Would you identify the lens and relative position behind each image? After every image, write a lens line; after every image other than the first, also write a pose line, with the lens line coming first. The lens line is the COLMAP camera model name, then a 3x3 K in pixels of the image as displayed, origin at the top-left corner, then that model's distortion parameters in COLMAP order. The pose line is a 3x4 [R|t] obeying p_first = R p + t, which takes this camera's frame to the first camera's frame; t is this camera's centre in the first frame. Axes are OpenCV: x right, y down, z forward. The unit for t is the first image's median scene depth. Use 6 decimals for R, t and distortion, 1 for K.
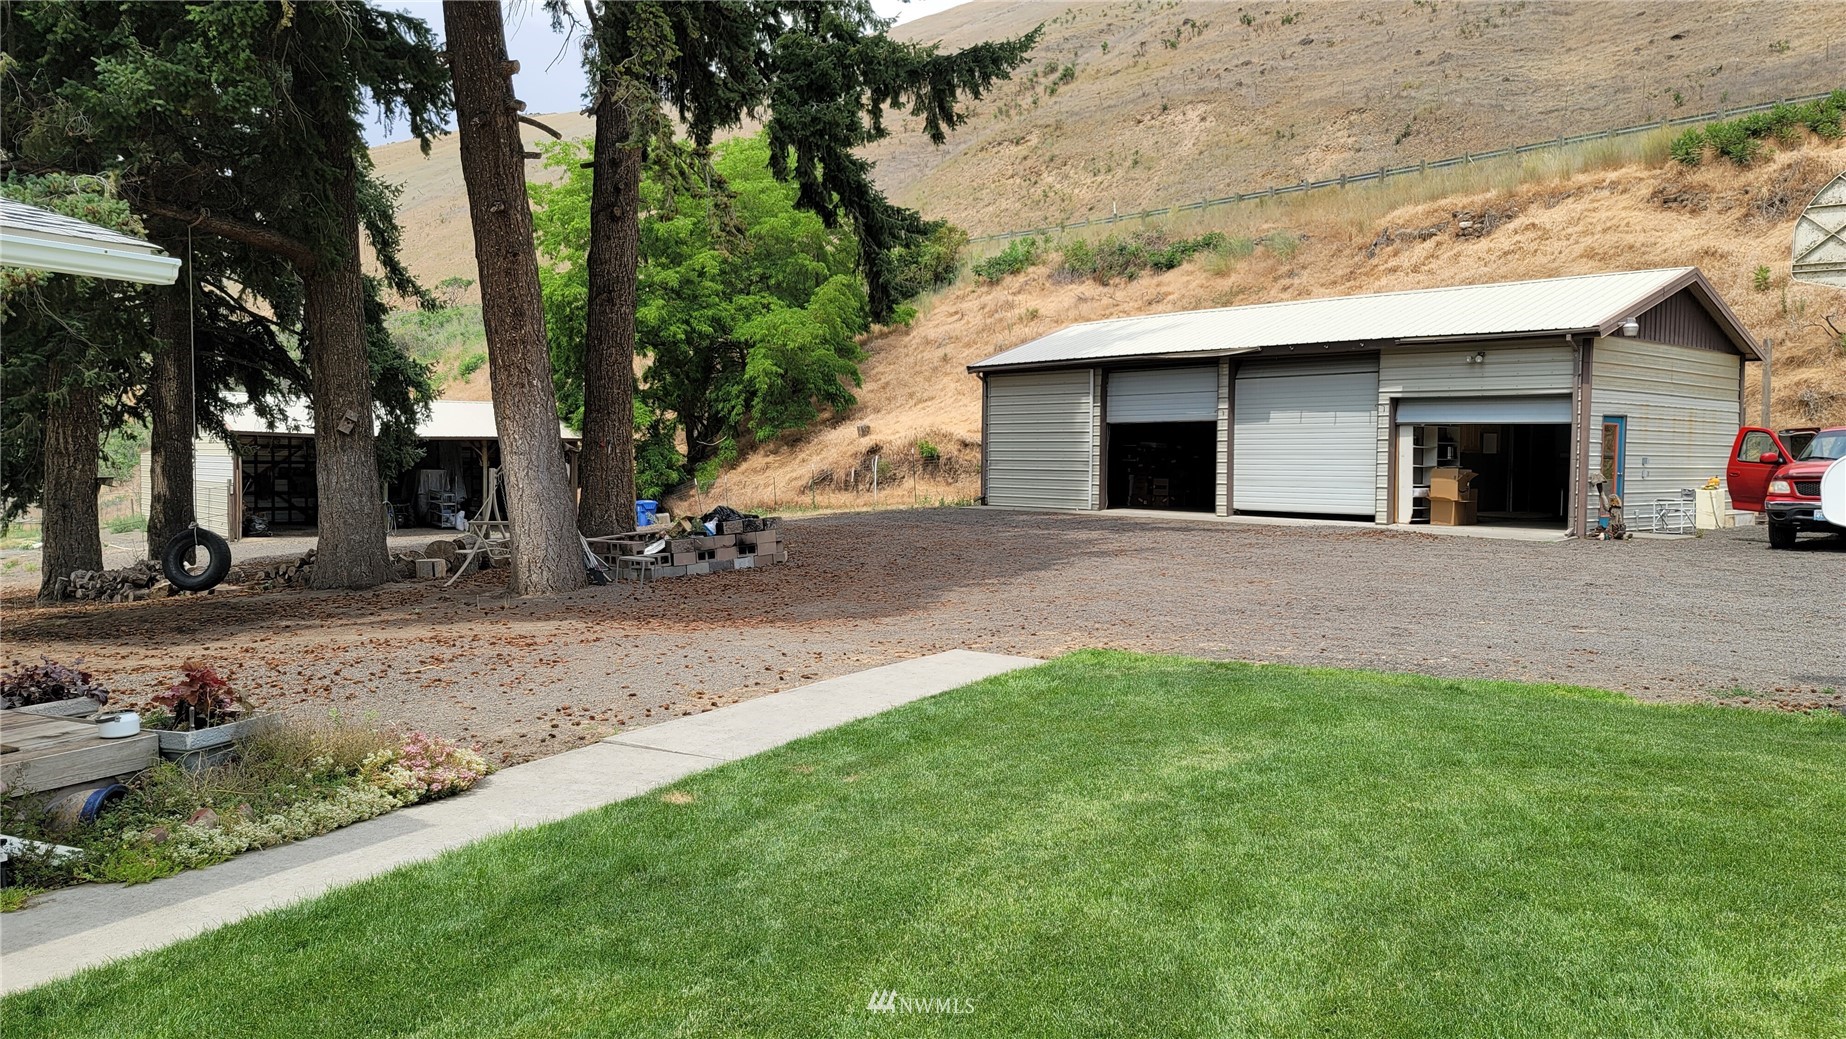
lens RADIAL K [[1358.5, 0, 918.6], [0, 1358.5, 511.9], [0, 0, 1]] dist [0.055621, -0.011042]
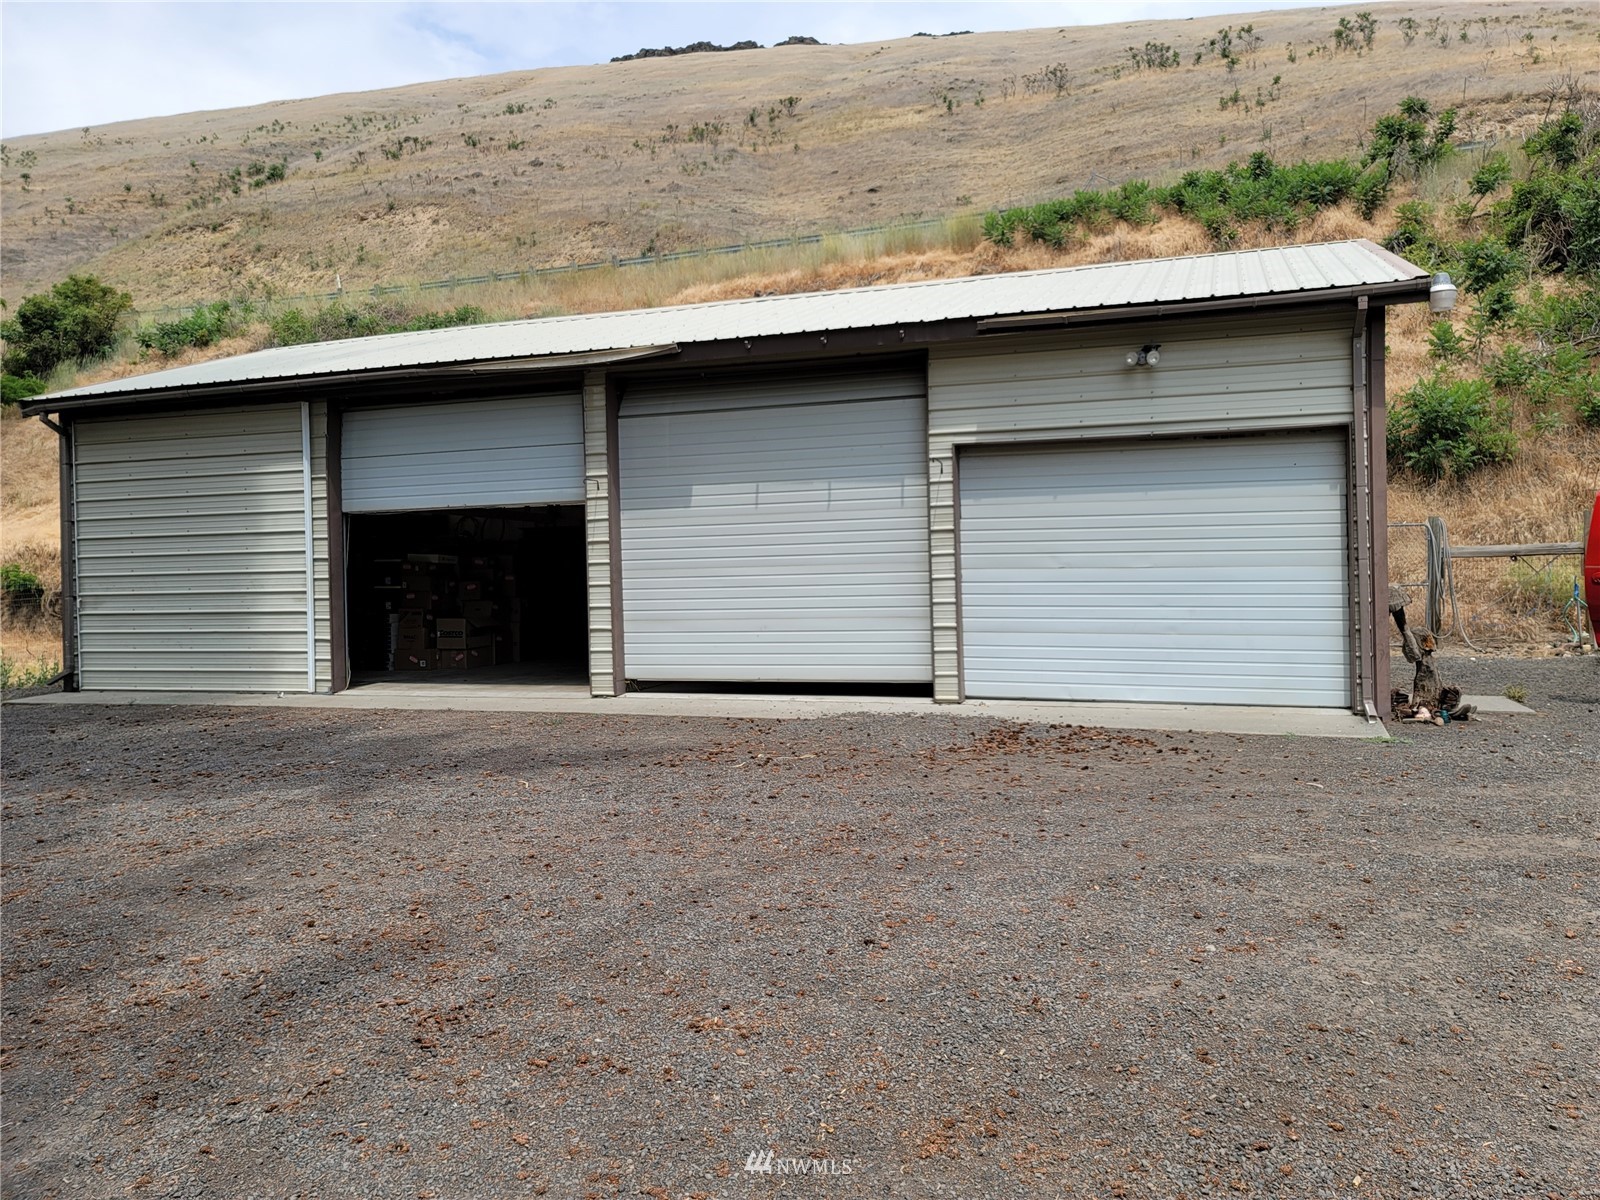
lens RADIAL K [[1152.0, 0, 817.2], [0, 1152.0, 576.1], [0, 0, 1]] dist [0.035597, -0.003324]
pose [[0.863446, -0.029505, 0.503578, 0.030687], [0.050650, 0.998314, -0.028354, -0.009120], [-0.501892, 0.049989, 0.863484, 0.226790]]
